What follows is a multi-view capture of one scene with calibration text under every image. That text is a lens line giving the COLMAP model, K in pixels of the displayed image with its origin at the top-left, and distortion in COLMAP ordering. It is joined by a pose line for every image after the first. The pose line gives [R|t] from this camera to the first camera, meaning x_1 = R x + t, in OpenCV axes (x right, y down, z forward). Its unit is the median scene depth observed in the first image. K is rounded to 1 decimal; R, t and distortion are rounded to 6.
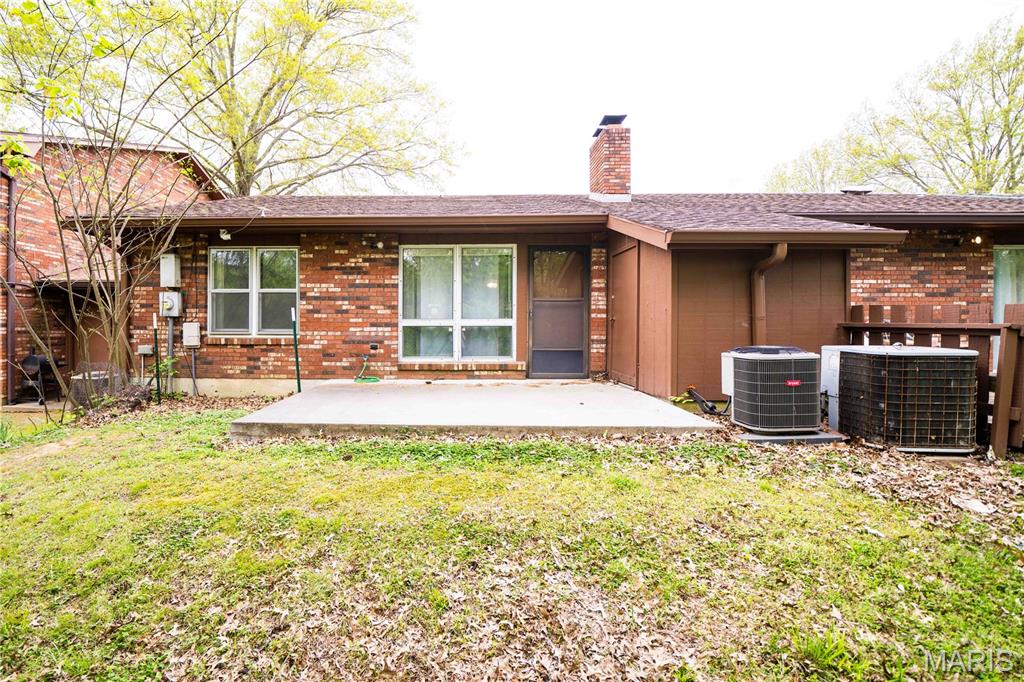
lens RADIAL K [[382.7, 0, 545.6], [0, 382.7, 307.6], [0, 0, 1]] dist [-0.017562, 0.000040]
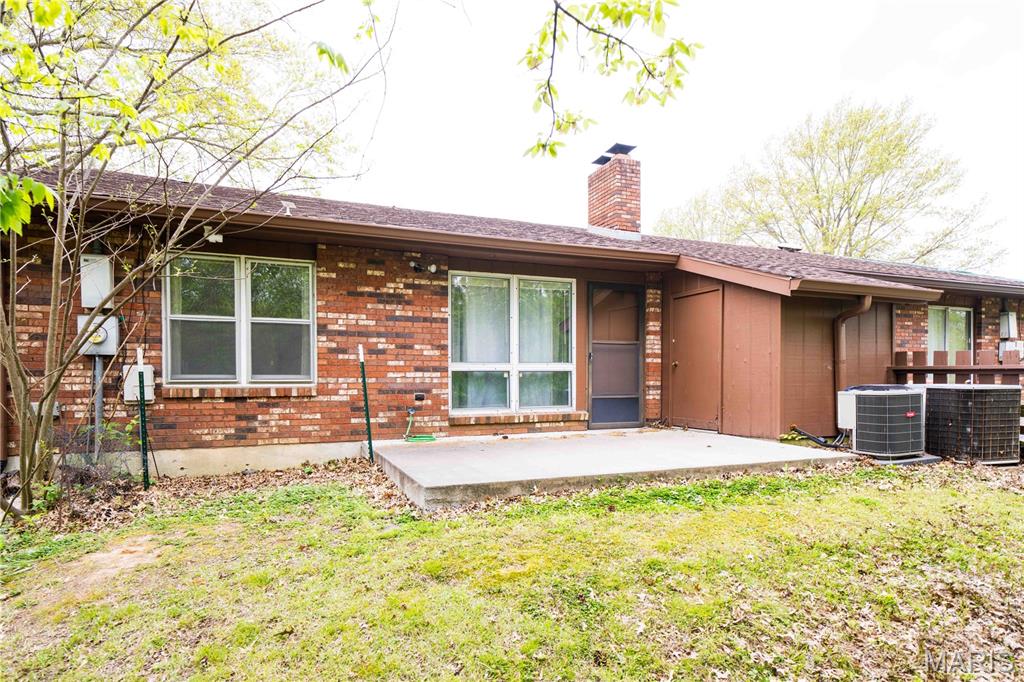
lens RADIAL K [[471.9, 0, 511.7], [0, 471.9, 363.6], [0, 0, 1]] dist [0.004859, 0.000560]
pose [[0.939976, 0.007150, 0.341165, -0.603076], [-0.009996, 0.999928, 0.006584, 0.025376], [-0.341093, -0.009599, 0.939980, 0.019513]]
